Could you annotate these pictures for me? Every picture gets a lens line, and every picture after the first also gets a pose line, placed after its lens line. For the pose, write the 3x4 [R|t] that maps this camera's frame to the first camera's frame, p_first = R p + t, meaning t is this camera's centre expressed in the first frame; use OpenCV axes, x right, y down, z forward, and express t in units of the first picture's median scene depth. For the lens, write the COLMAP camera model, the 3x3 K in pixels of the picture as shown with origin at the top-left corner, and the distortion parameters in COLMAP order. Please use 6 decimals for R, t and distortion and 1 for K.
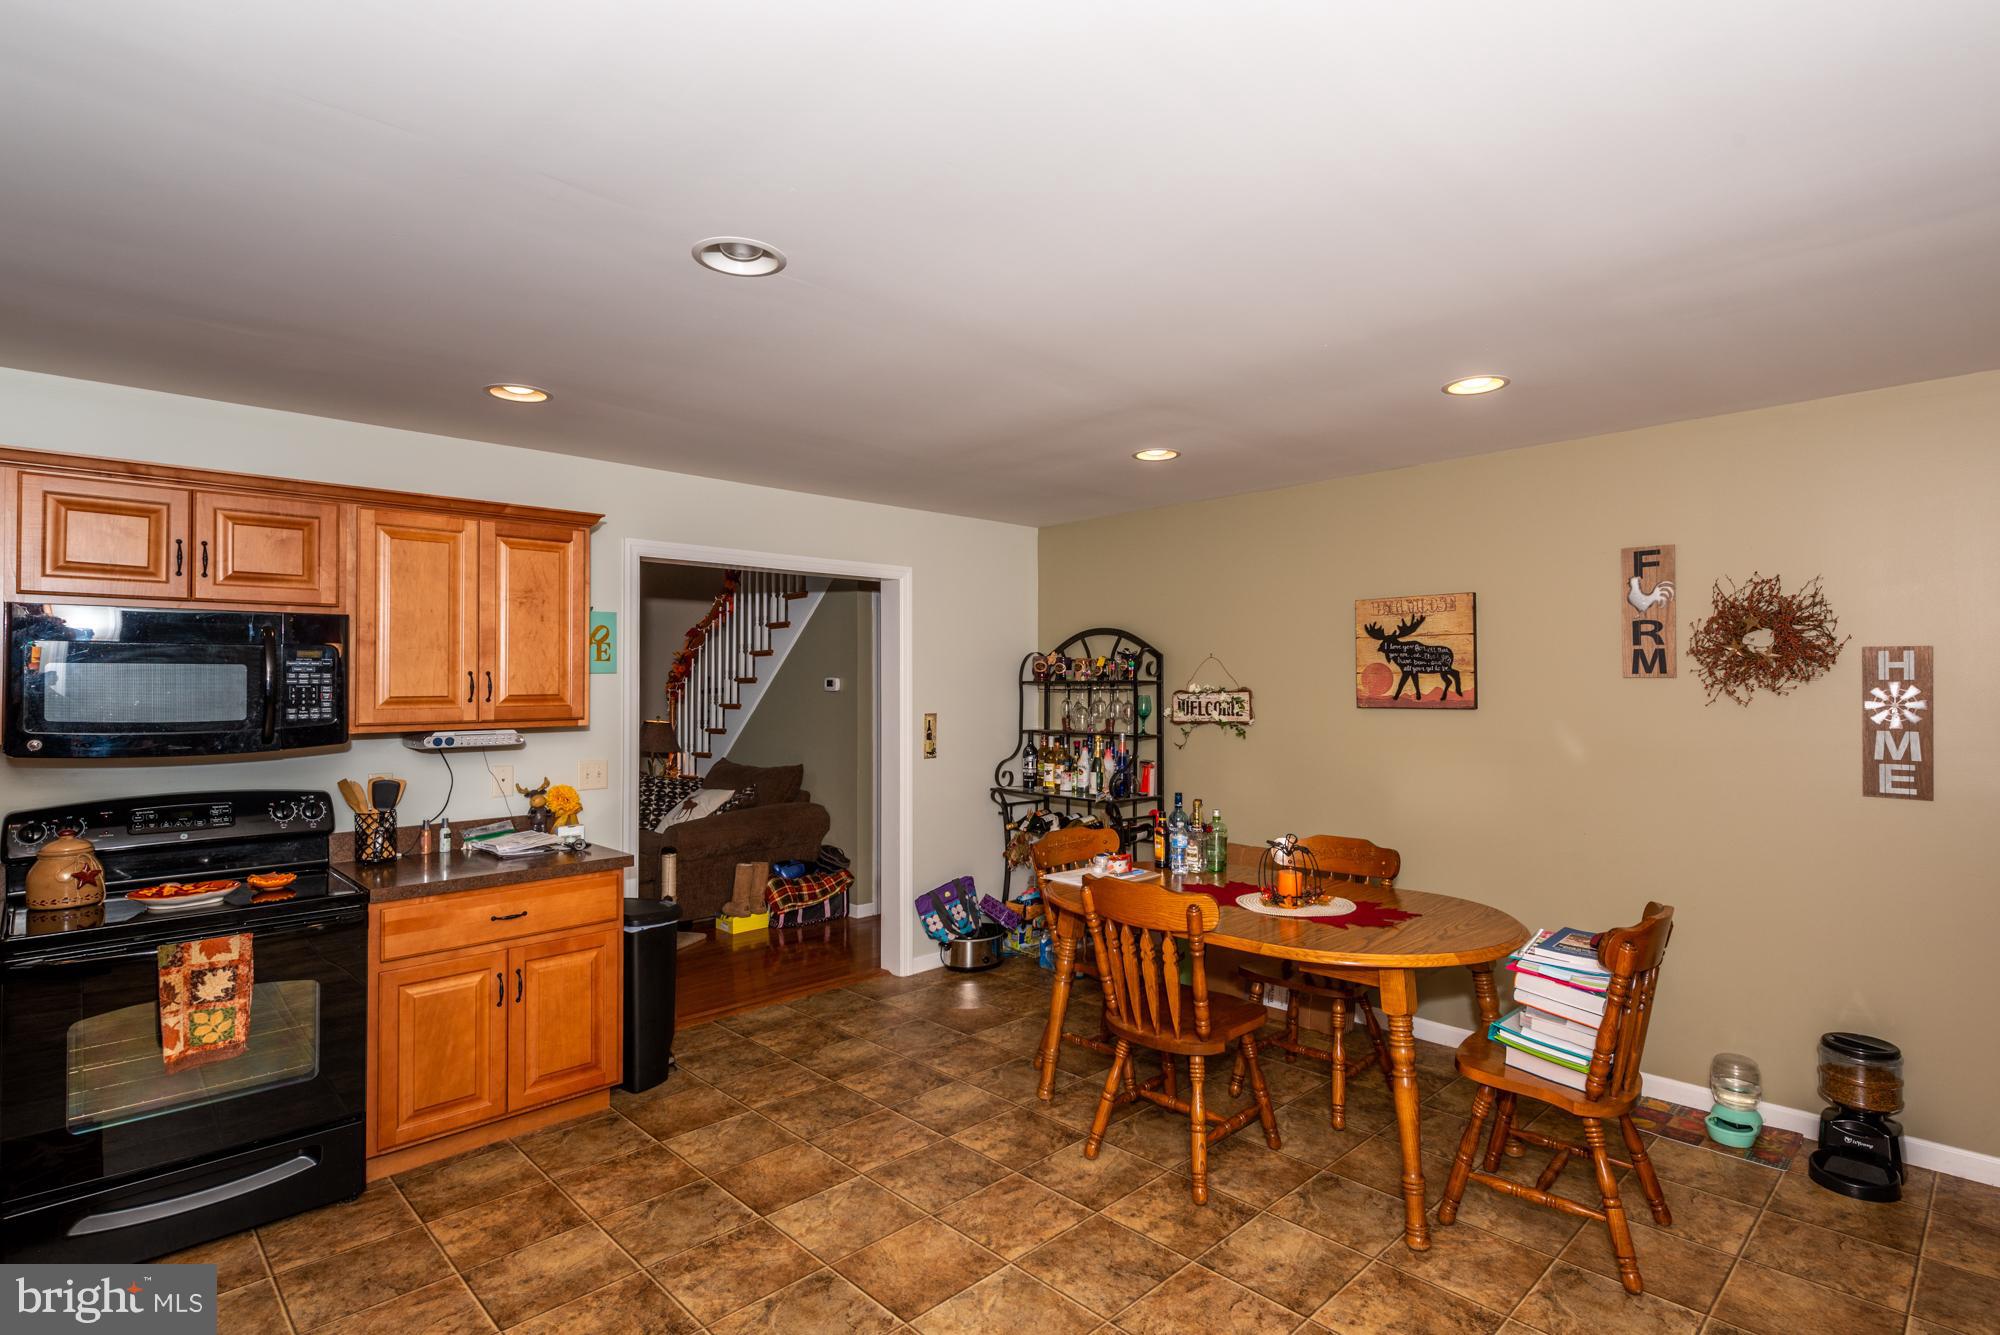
lens RADIAL K [[975.2, 0, 997.5], [0, 975.2, 667.6], [0, 0, 1]] dist [0.002344, 0.000225]
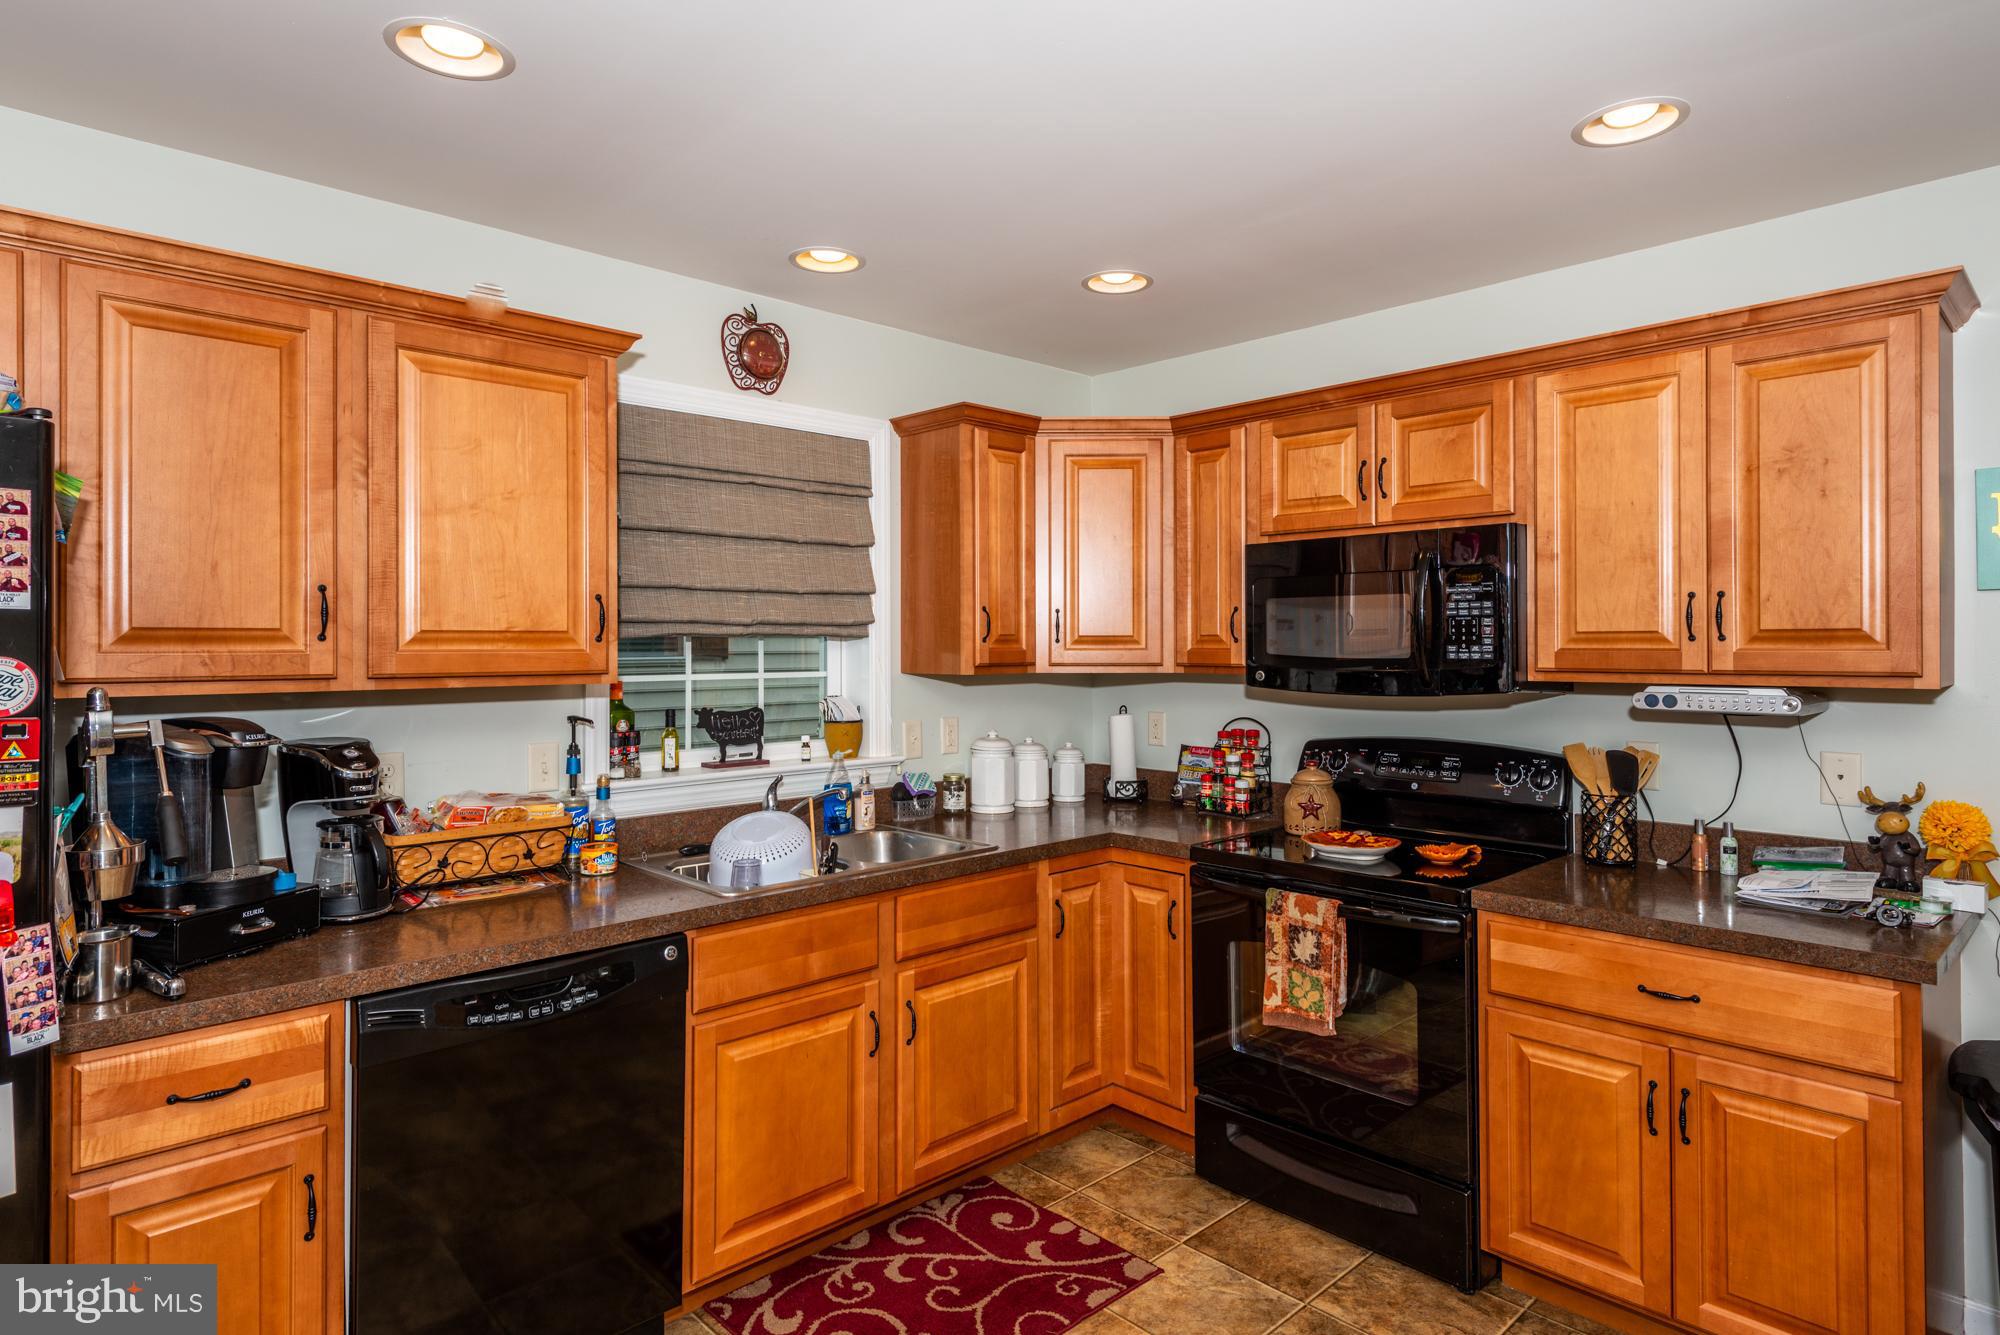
lens RADIAL K [[1127.3, 0, 992.4], [0, 1127.3, 627.7], [0, 0, 1]] dist [0.005260, 0.000107]
pose [[0.004296, -0.007169, -0.999965, 0.205296], [0.018491, 0.999804, -0.007088, 0.025522], [0.999820, -0.018460, 0.004428, 0.589265]]
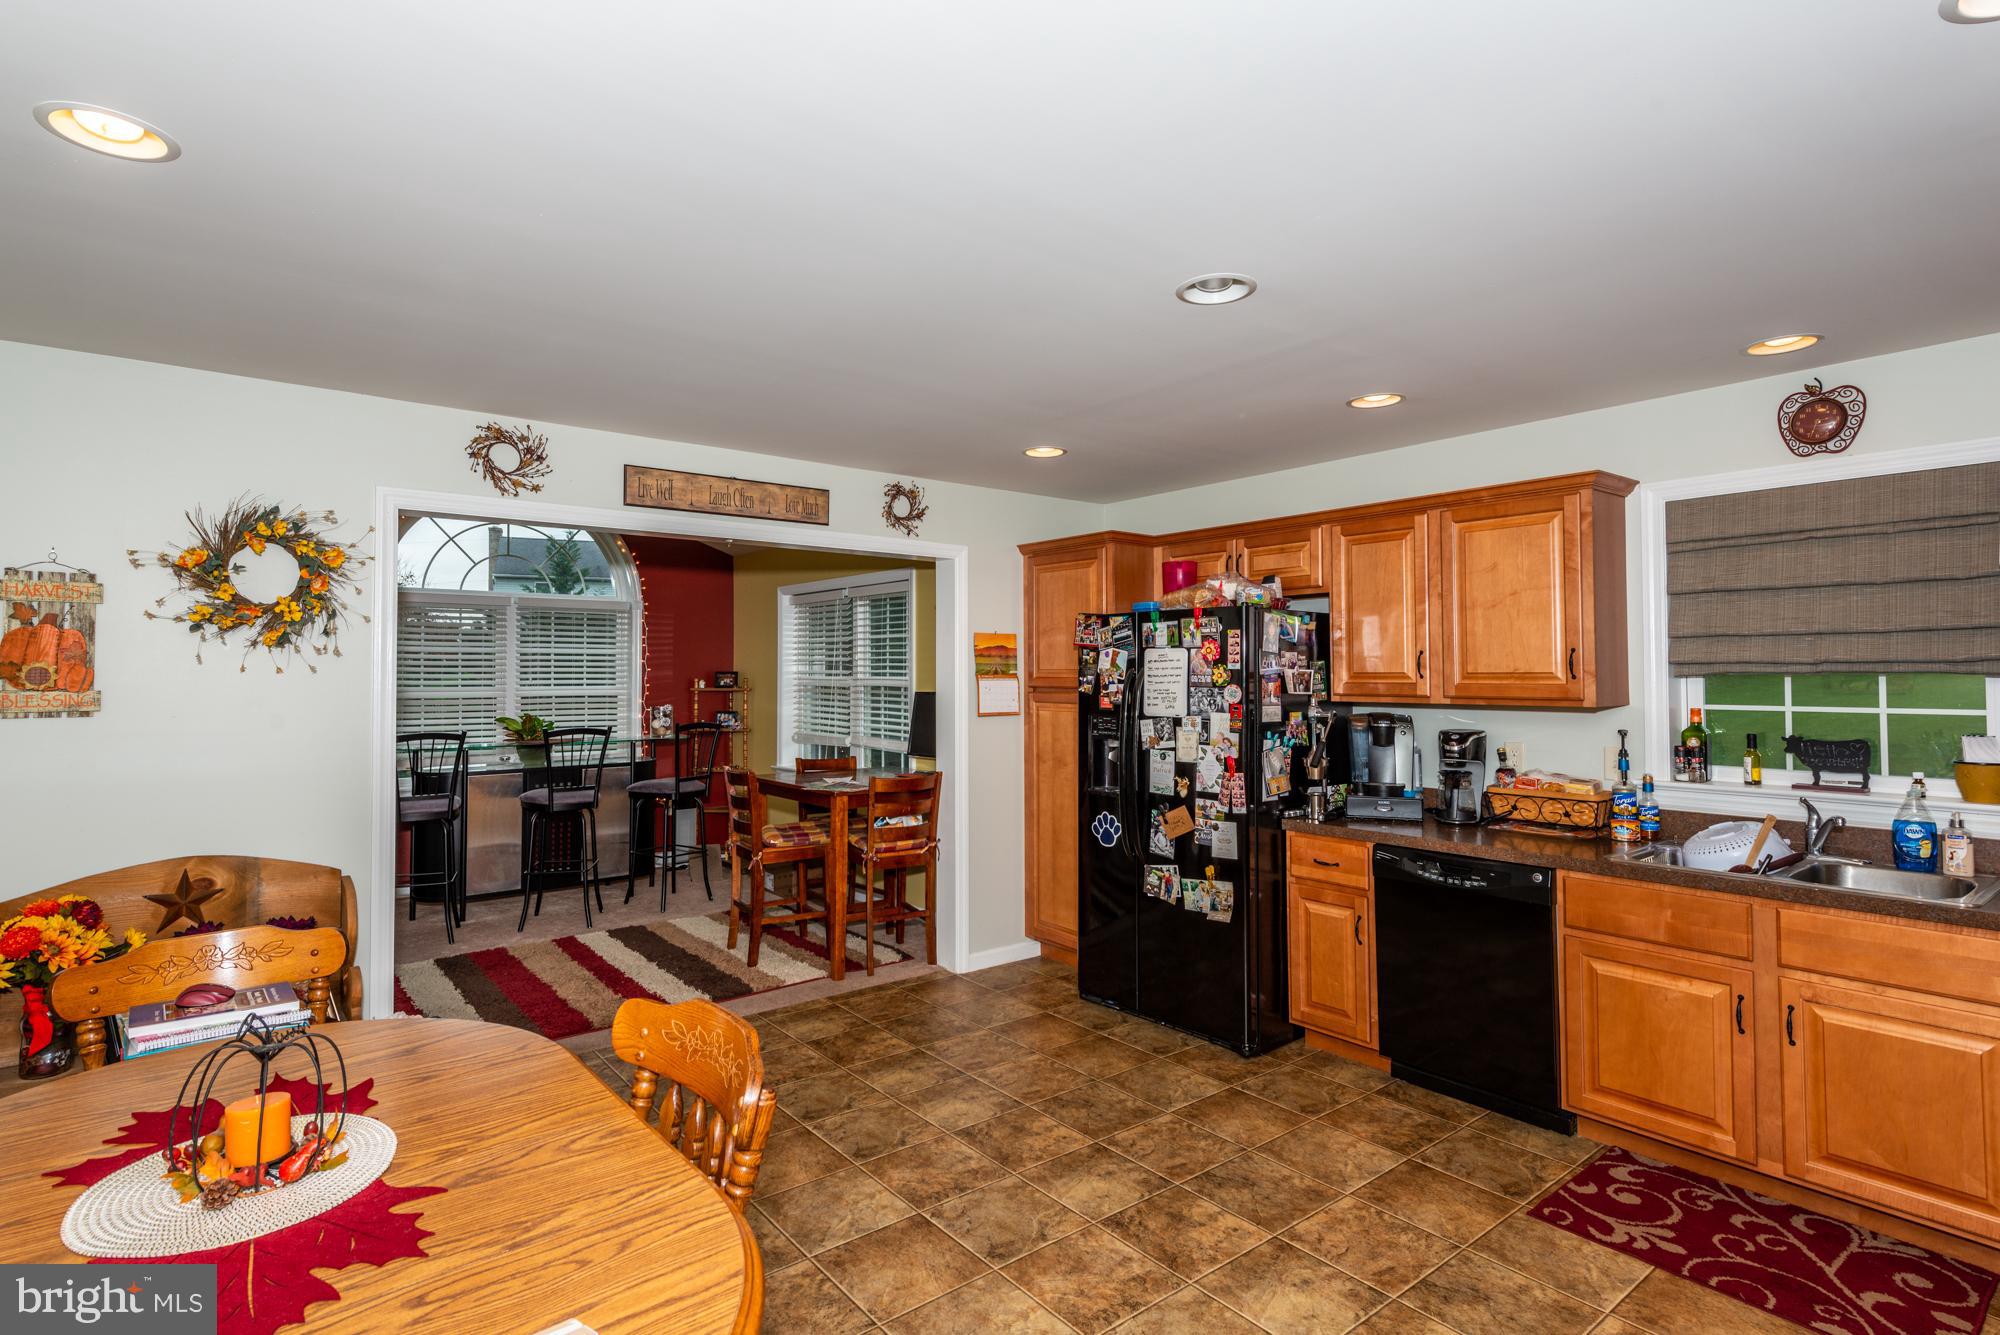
lens RADIAL K [[997.8, 0, 1000.7], [0, 997.8, 656.3], [0, 0, 1]] dist [-0.003844, -0.000707]
pose [[-0.996737, 0.007254, 0.080390, -0.076722], [0.004474, 0.999388, -0.034705, 0.035317], [-0.080593, -0.034232, -0.996159, 1.469097]]
